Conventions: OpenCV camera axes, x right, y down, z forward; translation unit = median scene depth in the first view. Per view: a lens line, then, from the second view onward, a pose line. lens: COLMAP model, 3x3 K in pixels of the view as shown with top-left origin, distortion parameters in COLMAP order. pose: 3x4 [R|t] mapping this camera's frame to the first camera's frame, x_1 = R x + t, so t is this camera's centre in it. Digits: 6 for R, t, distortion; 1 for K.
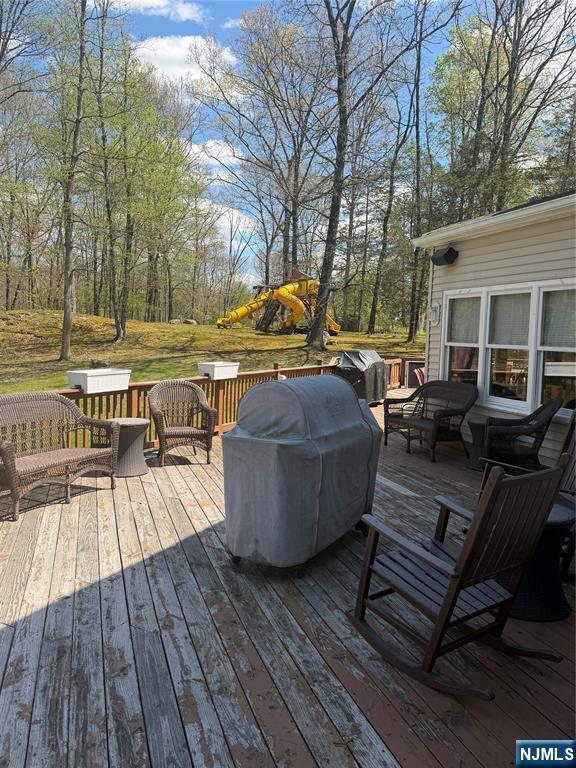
lens RADIAL K [[608.8, 0, 288.0], [0, 608.8, 384.0], [0, 0, 1]] dist [0.081915, -0.111019]
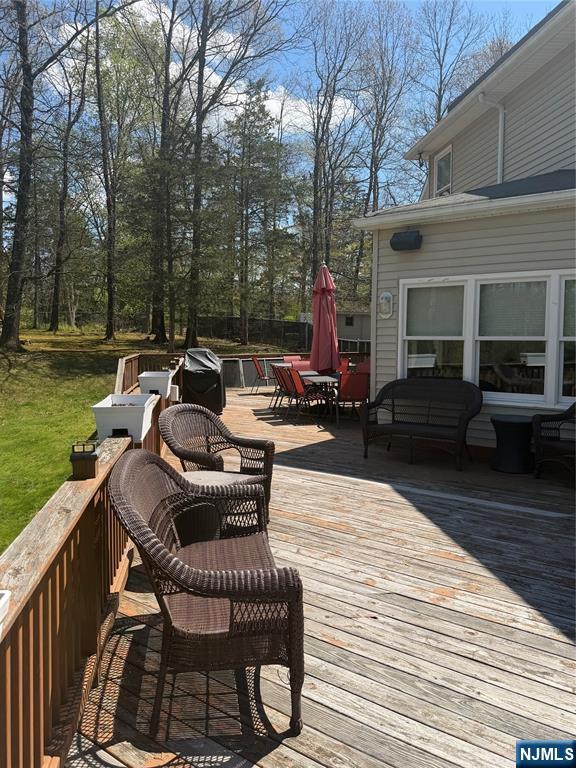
lens RADIAL K [[608.8, 0, 288.0], [0, 608.8, 384.0], [0, 0, 1]] dist [0.081915, -0.111019]
pose [[0.828581, -0.068513, 0.555662, -0.661865], [0.065025, 0.997544, 0.026035, -0.053939], [-0.556081, 0.014560, 0.831001, 0.579280]]
